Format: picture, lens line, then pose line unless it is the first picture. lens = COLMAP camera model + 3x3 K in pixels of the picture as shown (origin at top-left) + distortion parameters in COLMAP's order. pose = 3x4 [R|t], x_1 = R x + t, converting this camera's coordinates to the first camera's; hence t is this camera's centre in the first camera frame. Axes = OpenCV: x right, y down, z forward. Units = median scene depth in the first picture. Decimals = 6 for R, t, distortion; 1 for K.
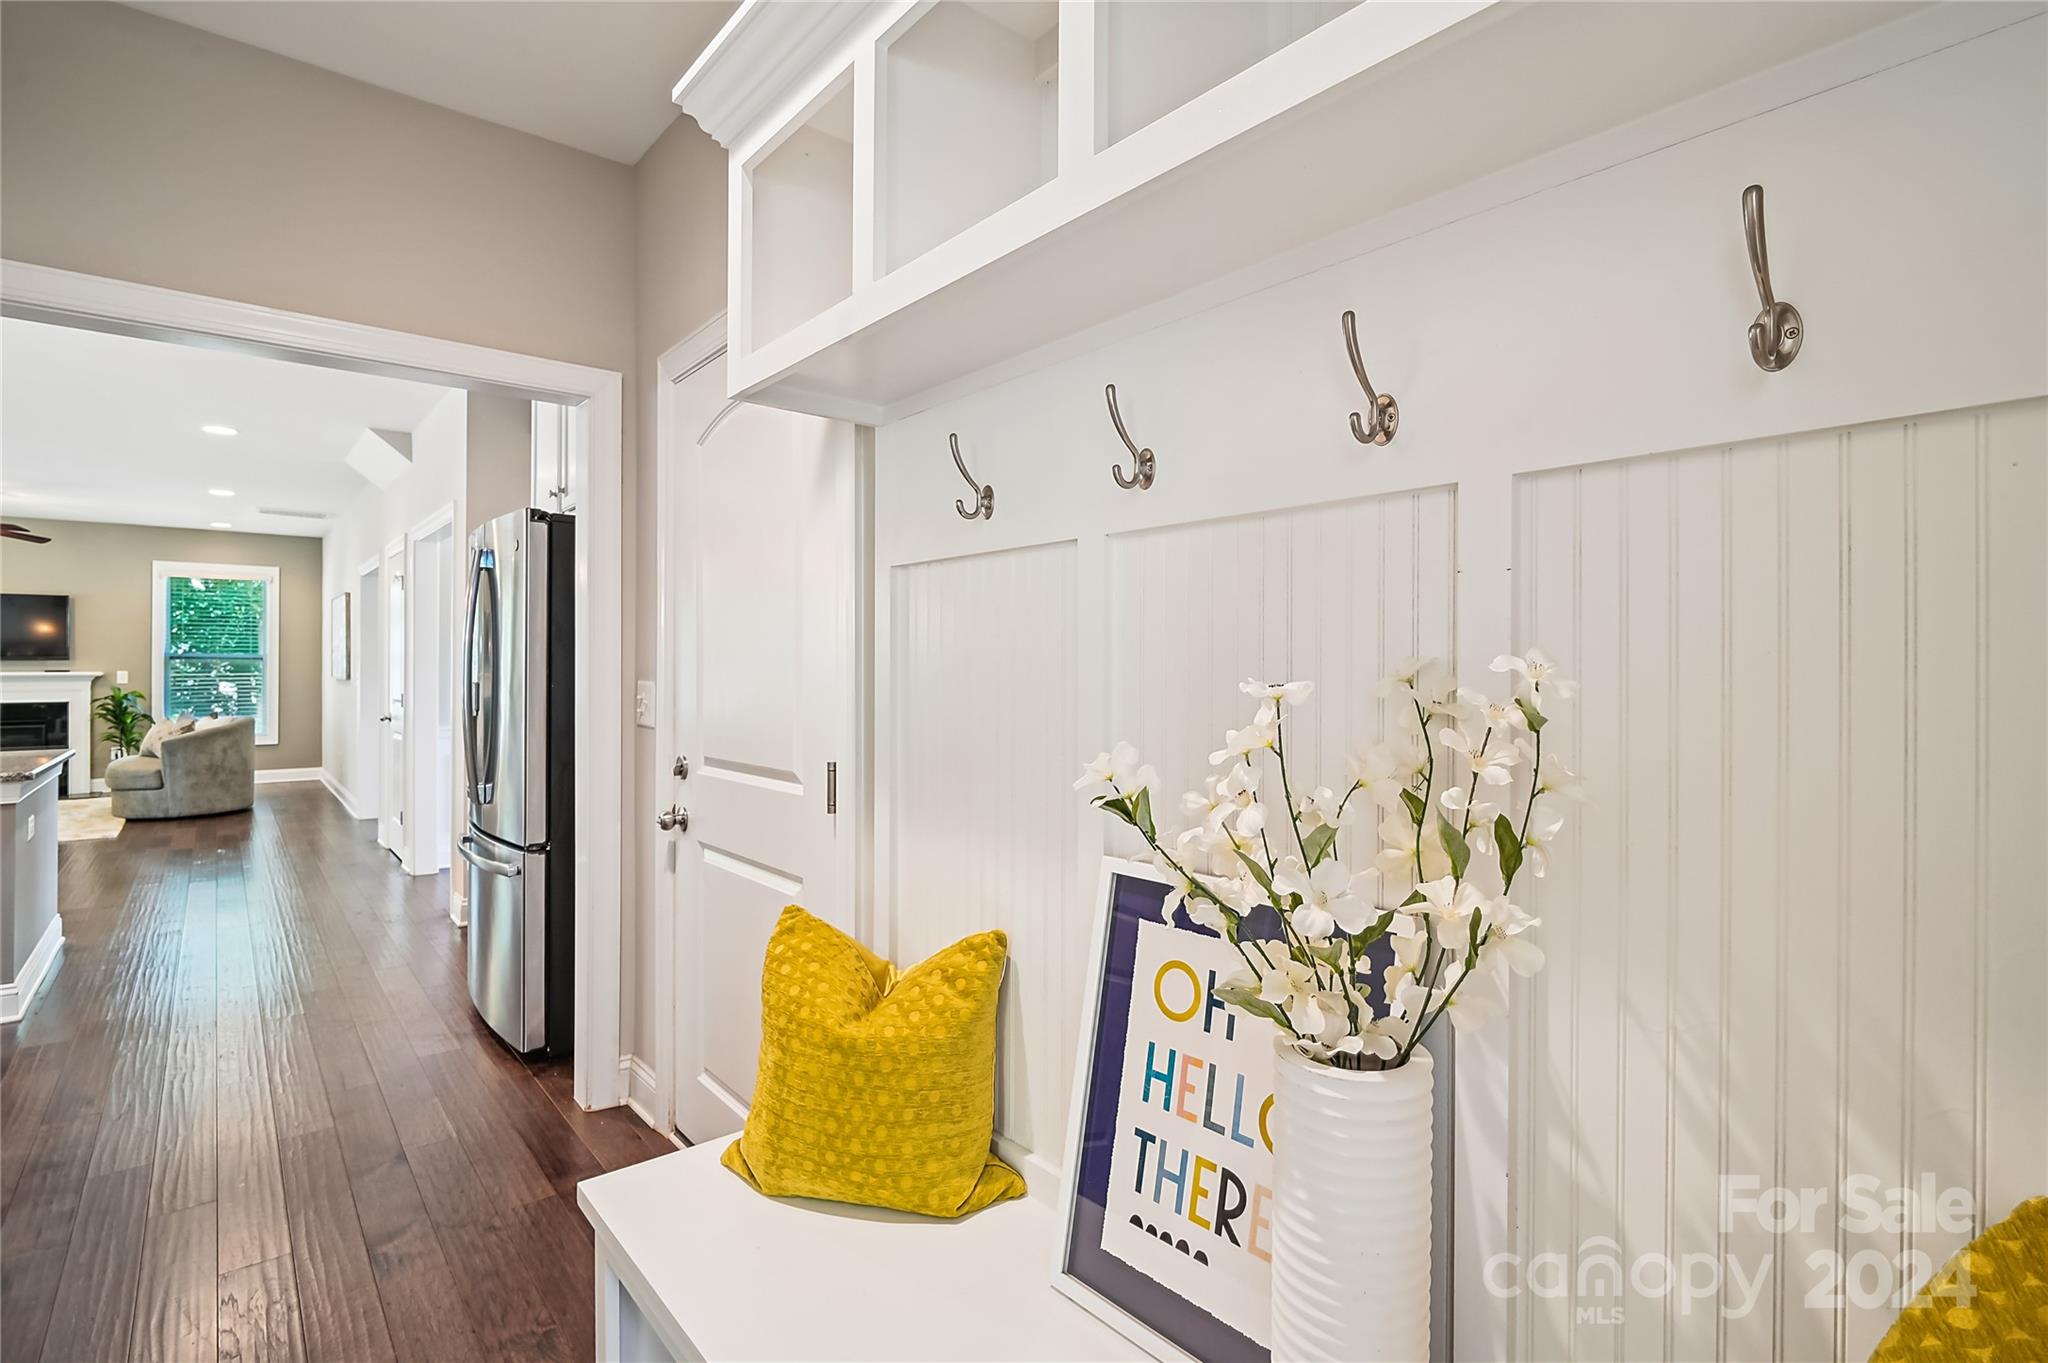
lens RADIAL K [[985.9, 0, 1025.0], [0, 985.9, 677.4], [0, 0, 1]] dist [-0.004275, -0.003265]
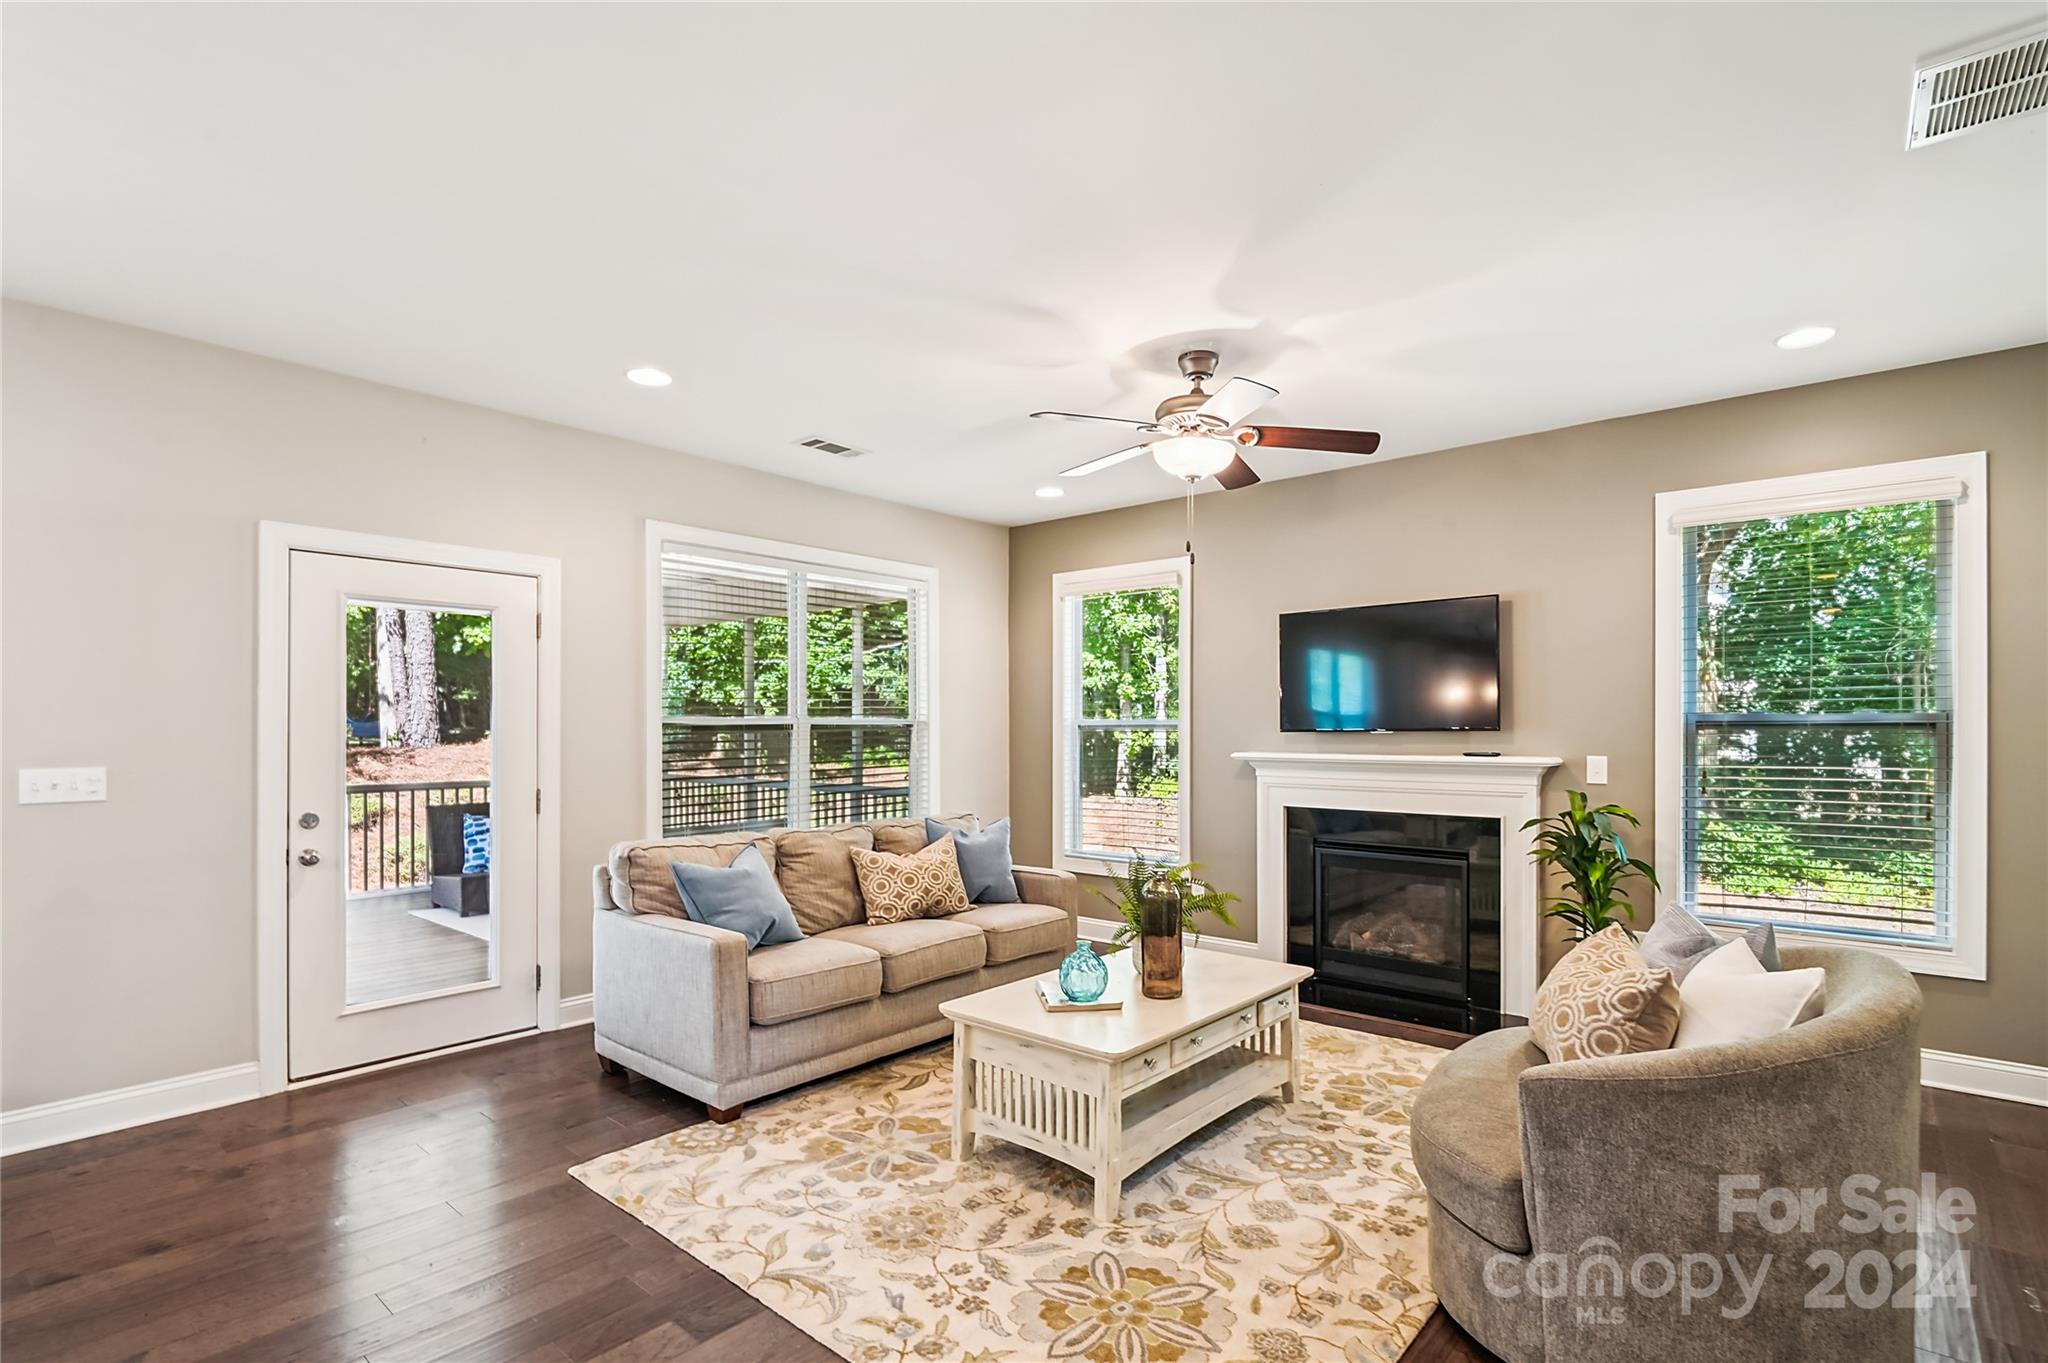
lens RADIAL K [[985.9, 0, 1037.5], [0, 985.9, 728.2], [0, 0, 1]] dist [-0.004275, -0.003265]
pose [[0.177225, -0.006031, -0.984152, -0.577860], [-0.000229, 0.999981, -0.006169, -0.017320], [0.984170, 0.001319, 0.177220, 0.734042]]
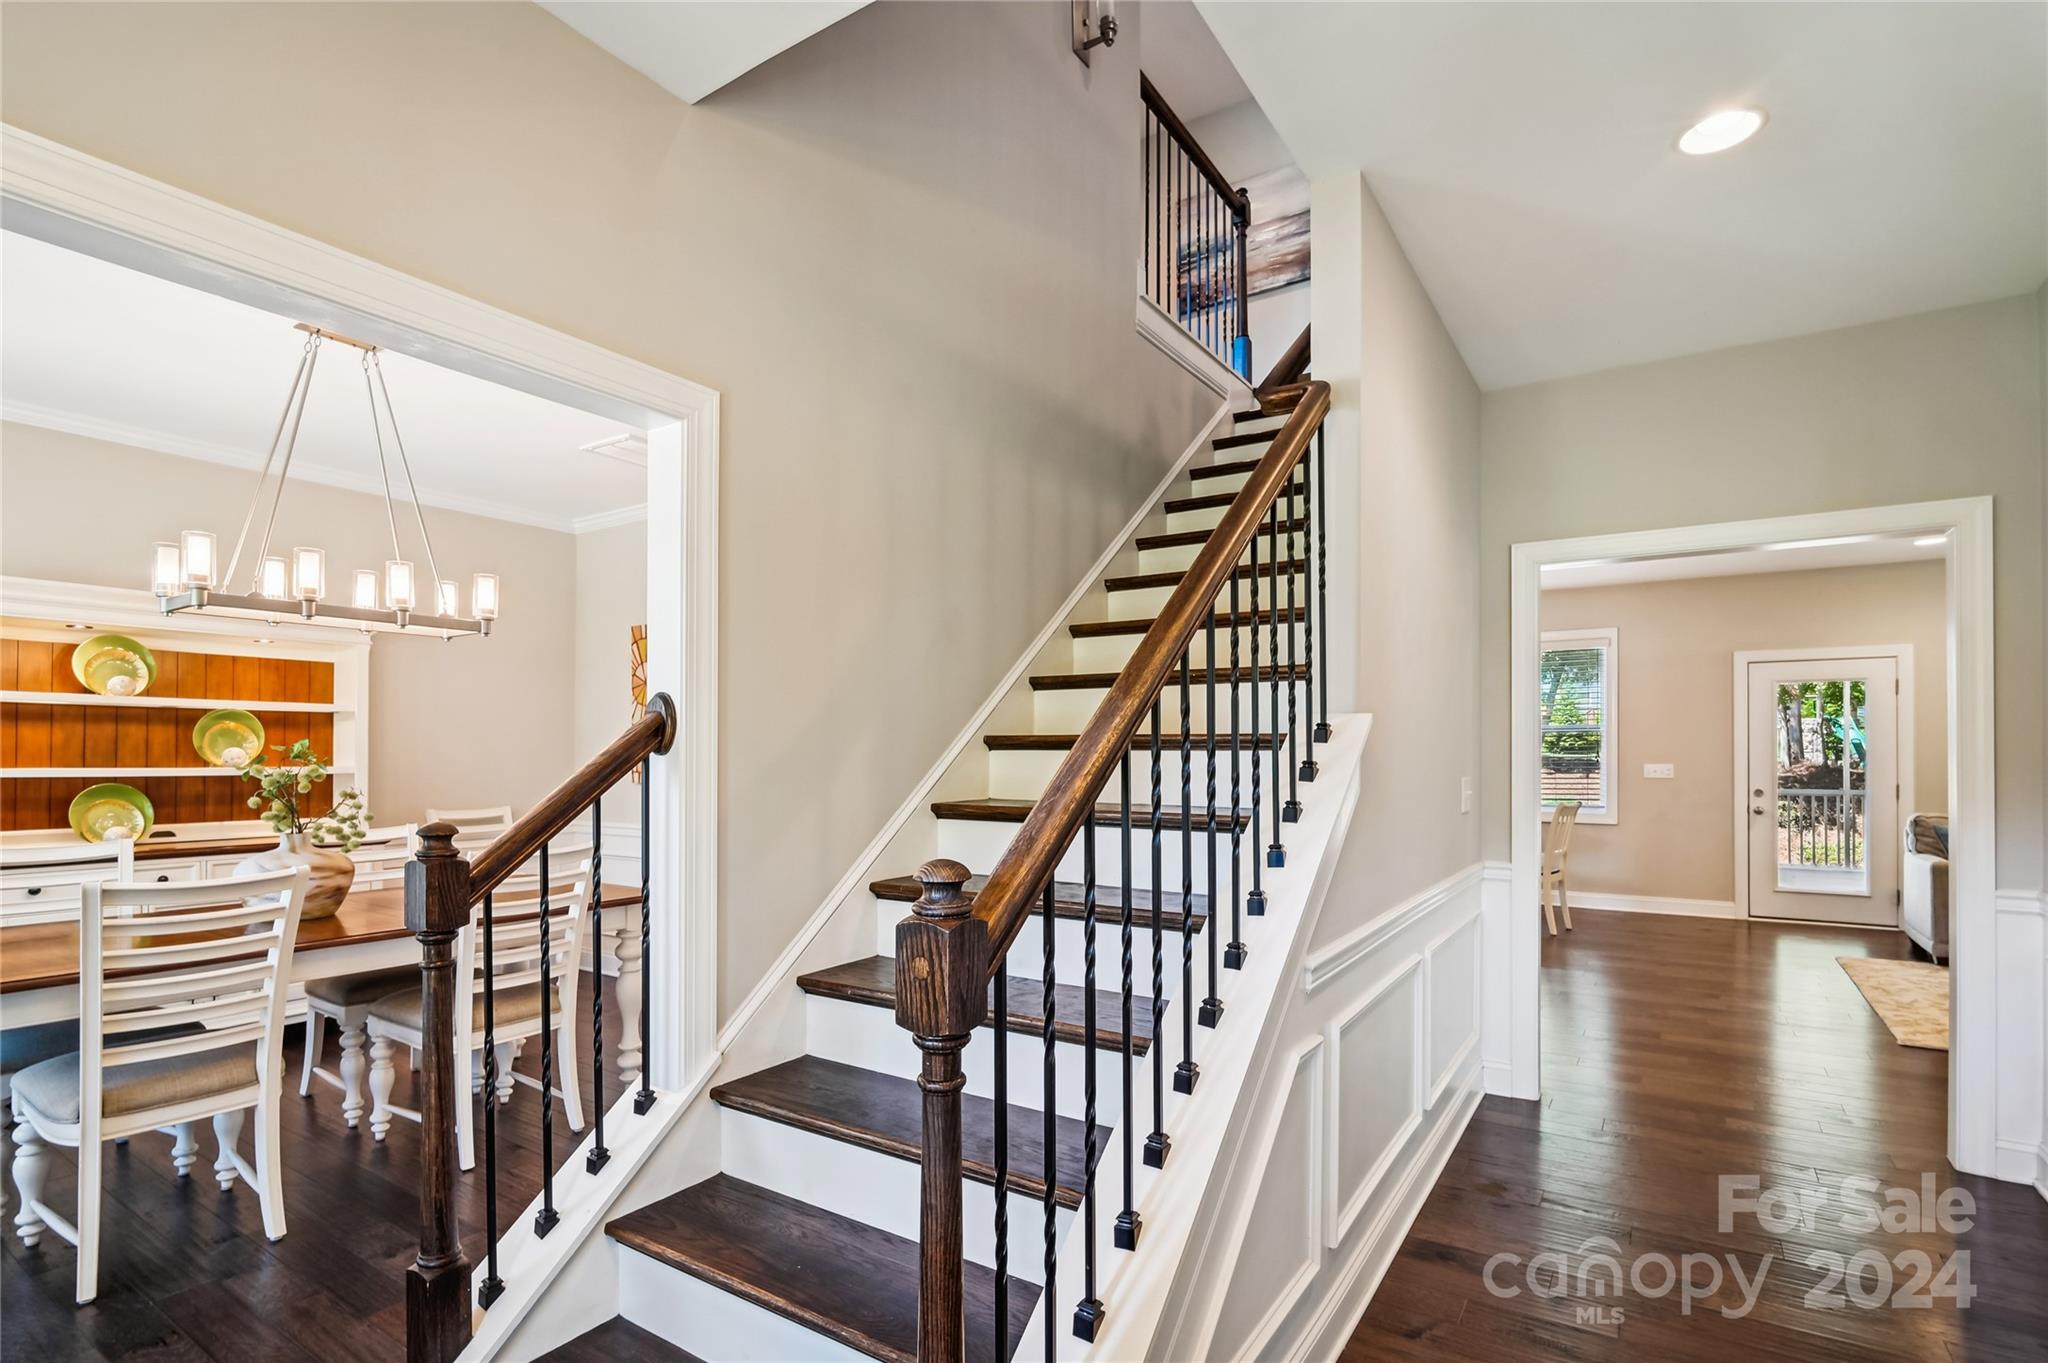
lens RADIAL K [[985.9, 0, 1044.8], [0, 985.9, 752.7], [0, 0, 1]] dist [-0.004275, -0.003265]
pose [[-0.951074, -0.006152, -0.308903, -0.190564], [-0.005087, 0.999978, -0.004253, -0.009021], [0.308922, -0.002474, -0.951084, 1.120457]]
